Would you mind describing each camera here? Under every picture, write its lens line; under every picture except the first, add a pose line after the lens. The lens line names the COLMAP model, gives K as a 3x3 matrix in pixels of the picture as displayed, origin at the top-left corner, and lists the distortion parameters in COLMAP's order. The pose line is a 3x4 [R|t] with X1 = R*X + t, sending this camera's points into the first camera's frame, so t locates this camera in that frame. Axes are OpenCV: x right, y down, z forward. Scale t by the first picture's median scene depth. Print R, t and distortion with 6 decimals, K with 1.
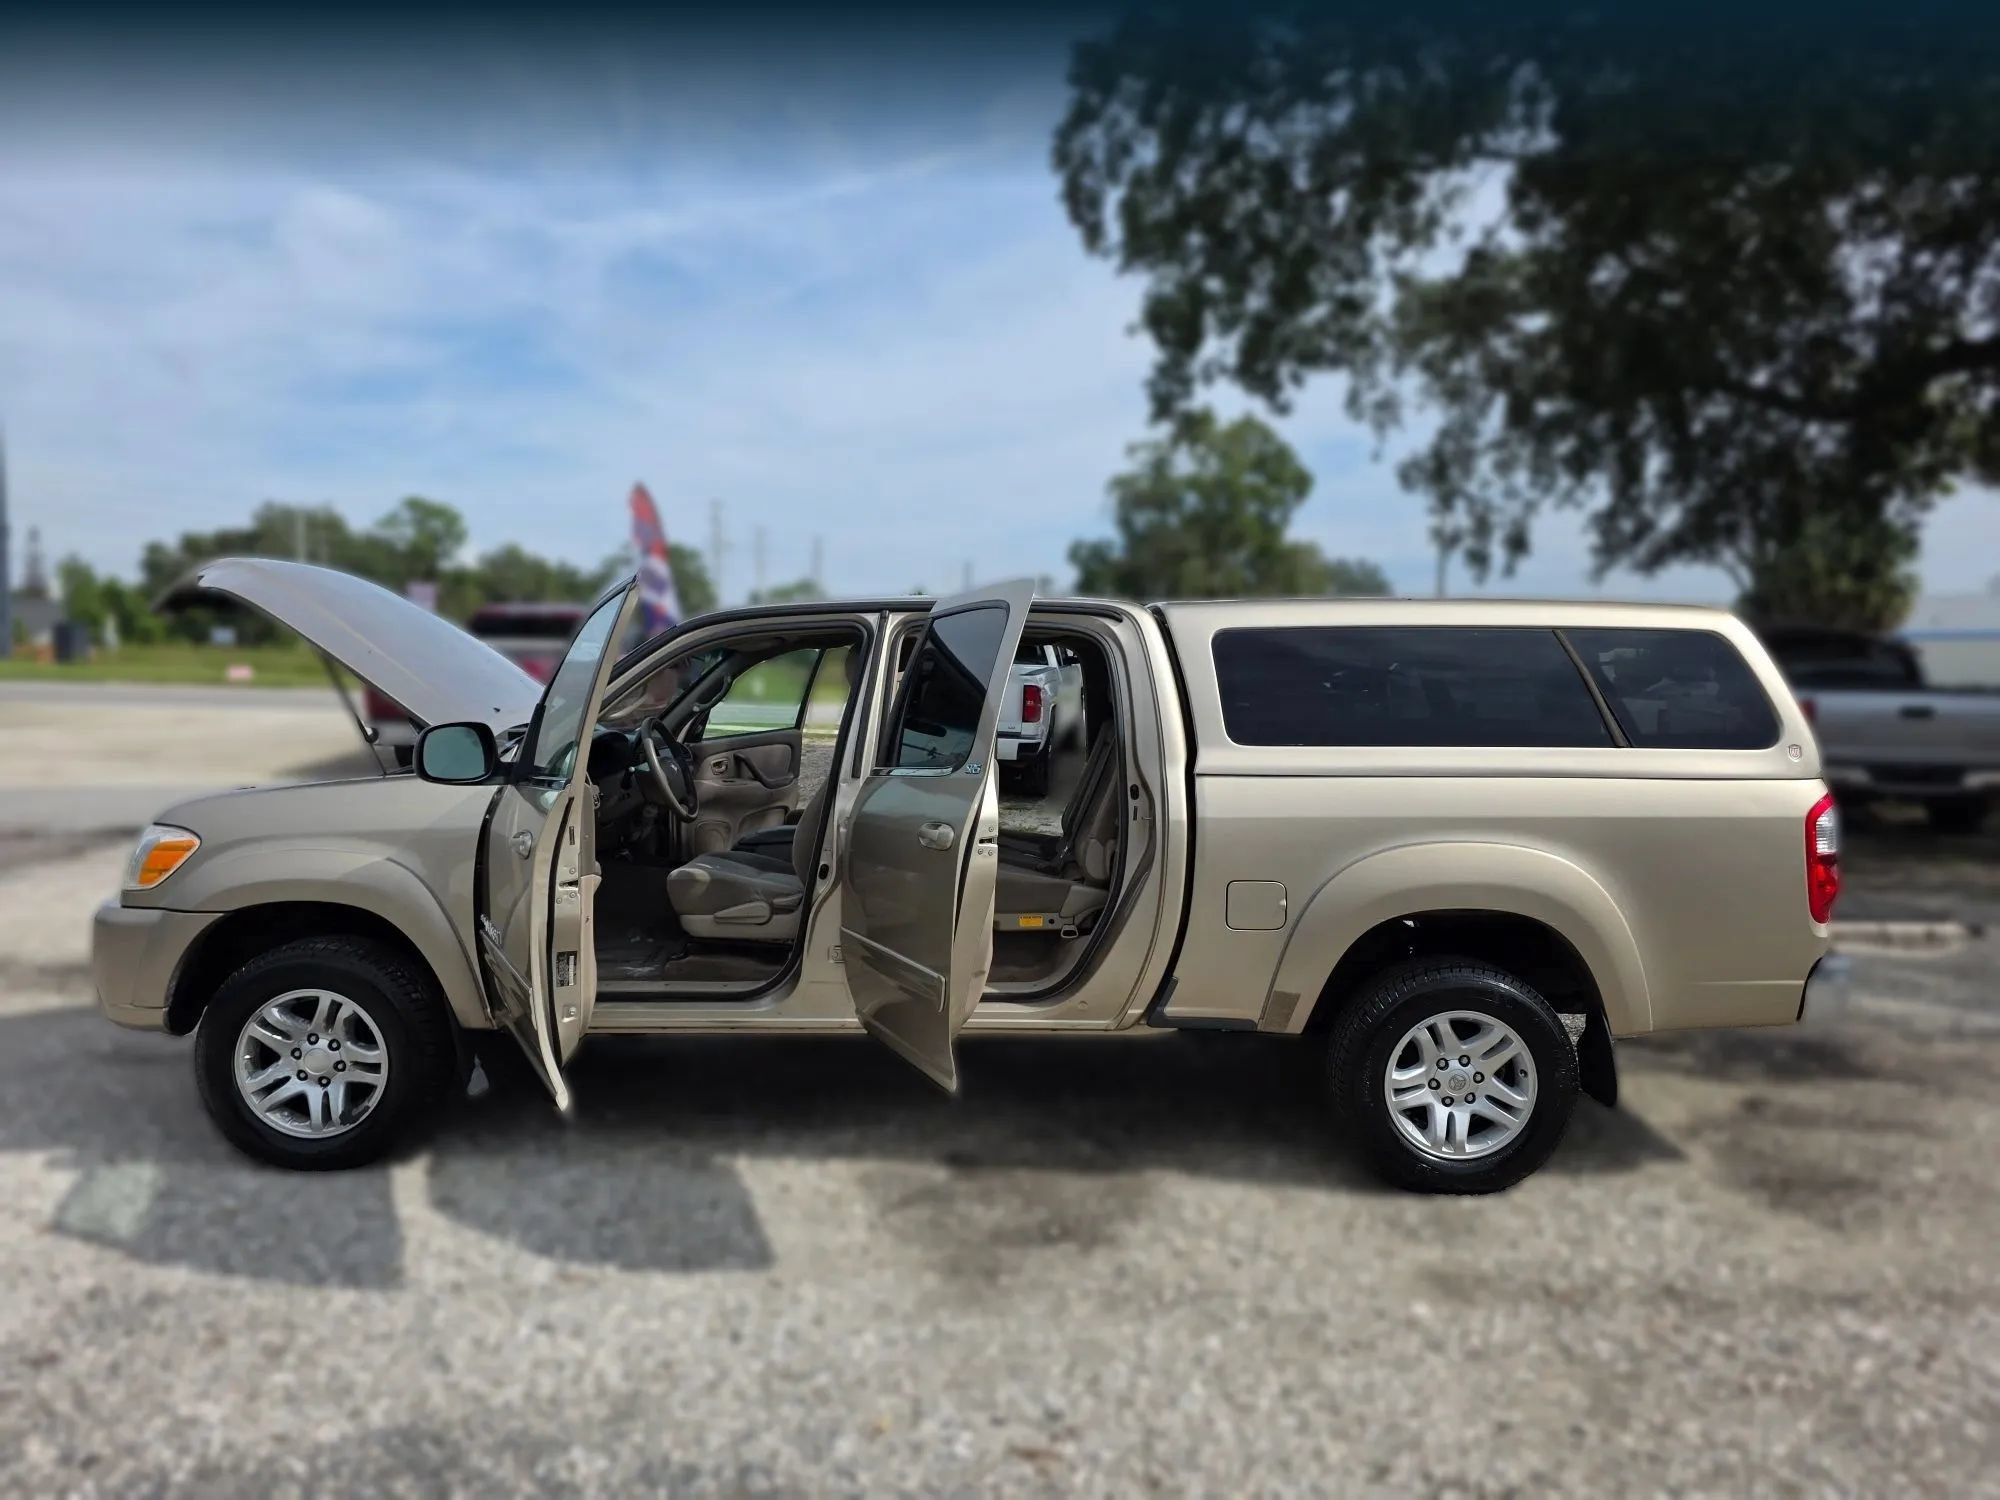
lens RADIAL K [[1262.6, 0, 999.8], [0, 1262.6, 730.8], [0, 0, 1]] dist [0.005870, -0.002804]
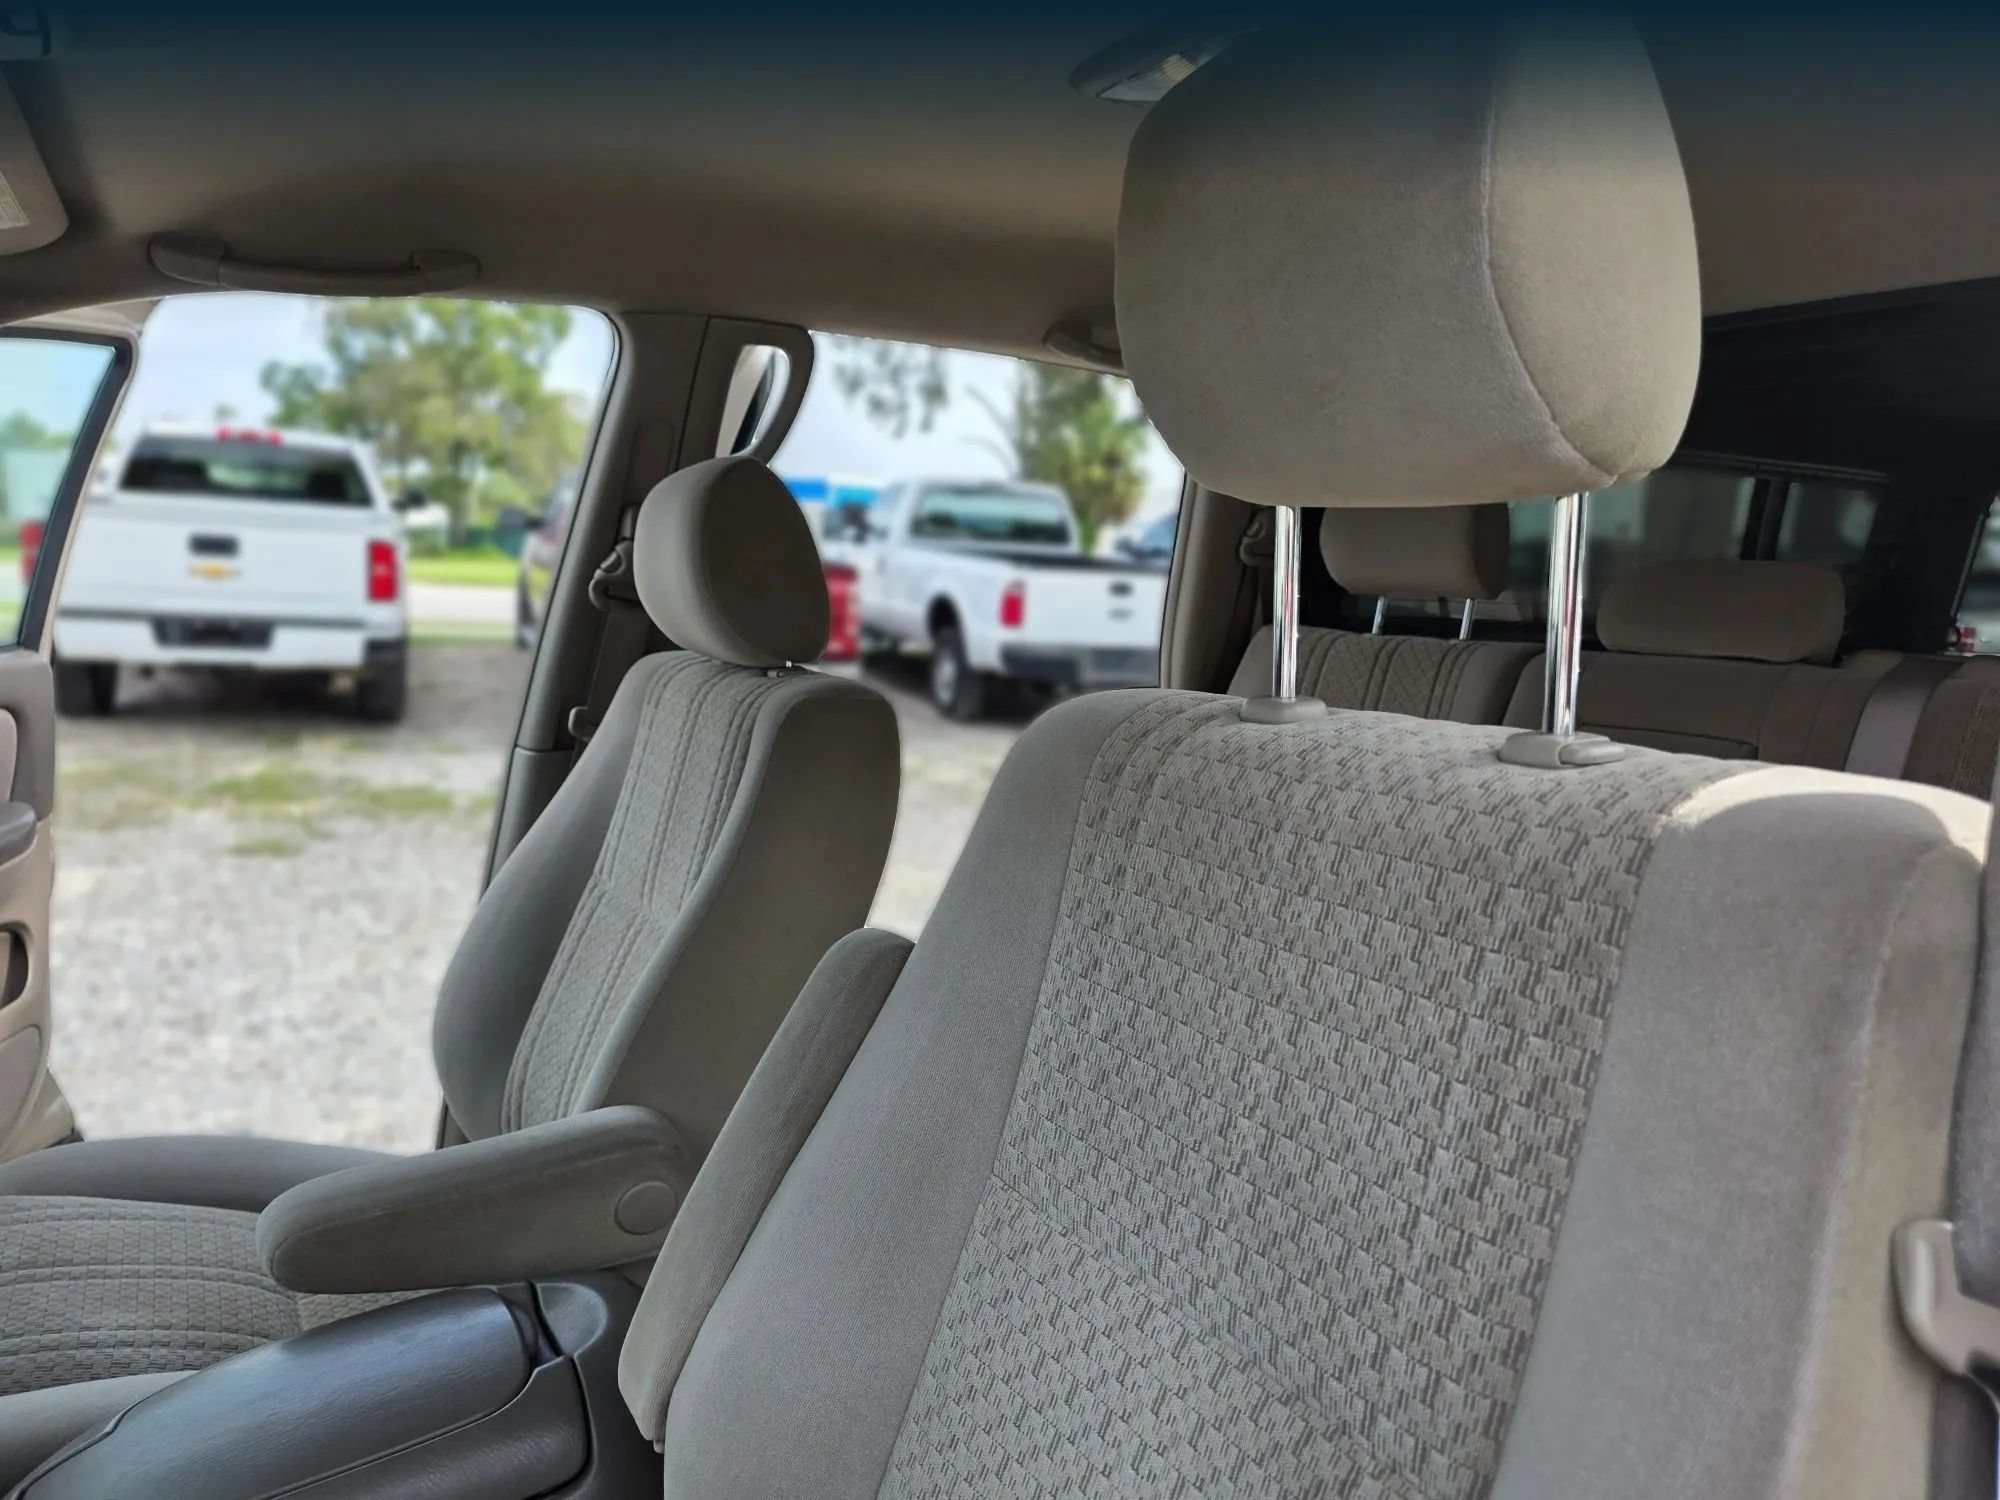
lens RADIAL K [[1266.8, 0, 1030.5], [0, 1266.8, 778.7], [0, 0, 1]] dist [-0.026698, 0.001530]
pose [[0.818637, -0.076776, 0.569157, -0.289034], [-0.002036, 0.990630, 0.136558, -0.024211], [-0.574308, -0.112950, 0.810810, 1.325678]]
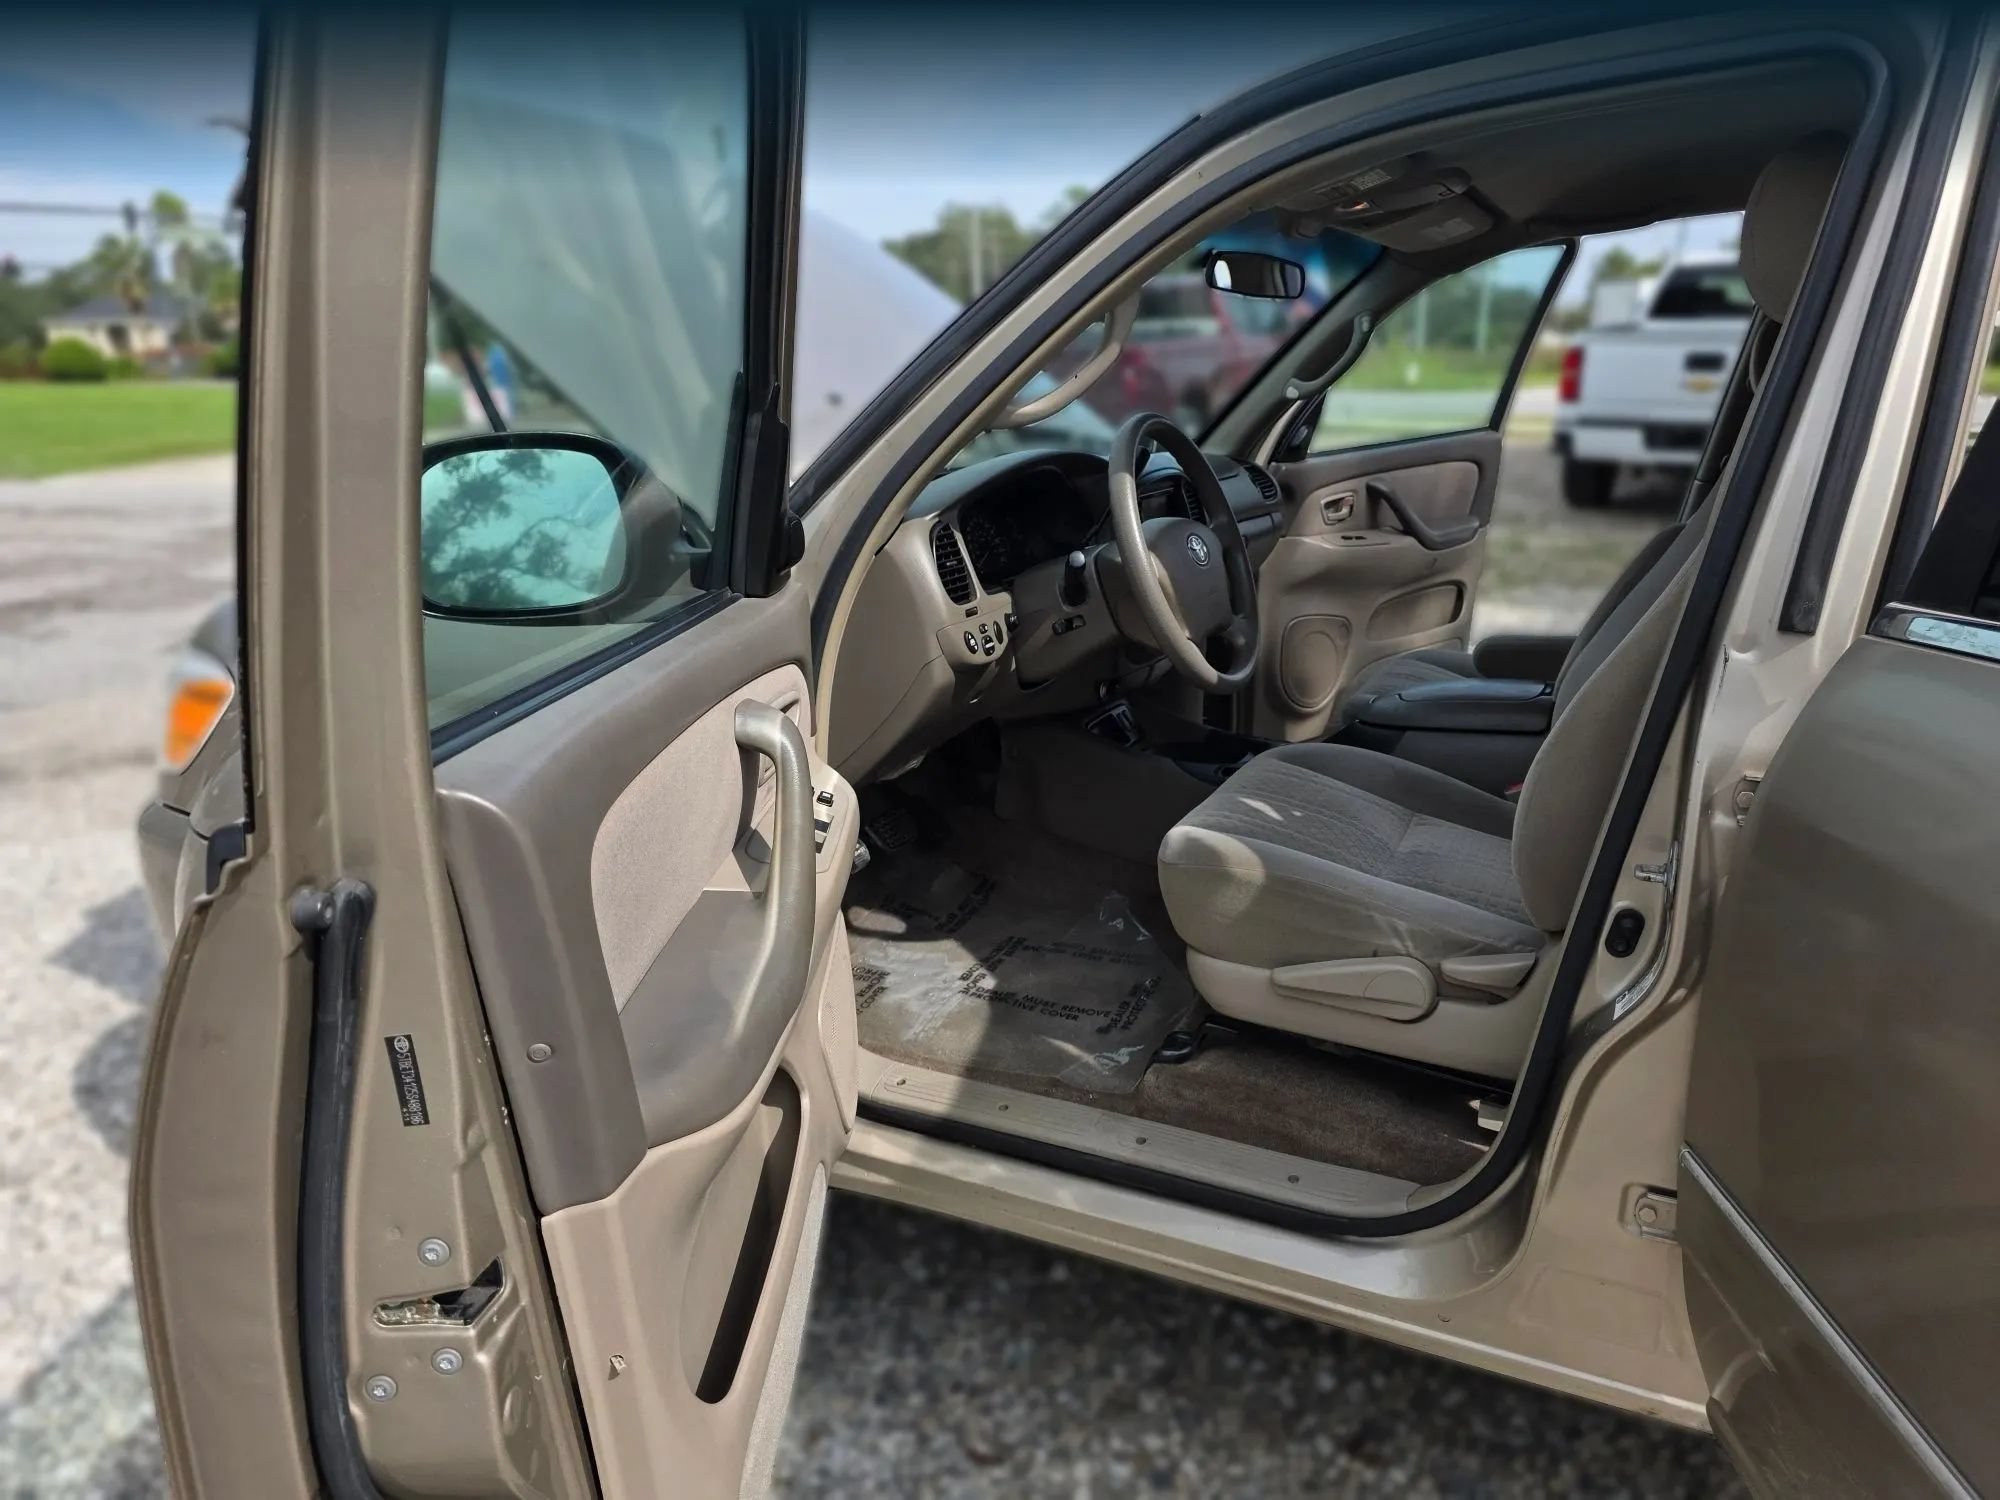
lens RADIAL K [[1262.6, 0, 999.8], [0, 1262.6, 730.8], [0, 0, 1]] dist [0.005870, -0.002804]
pose [[0.880588, 0.100023, -0.463206, -0.180254], [0.011714, 0.972577, 0.232286, -0.010773], [0.473737, -0.209974, 0.855268, 0.899990]]
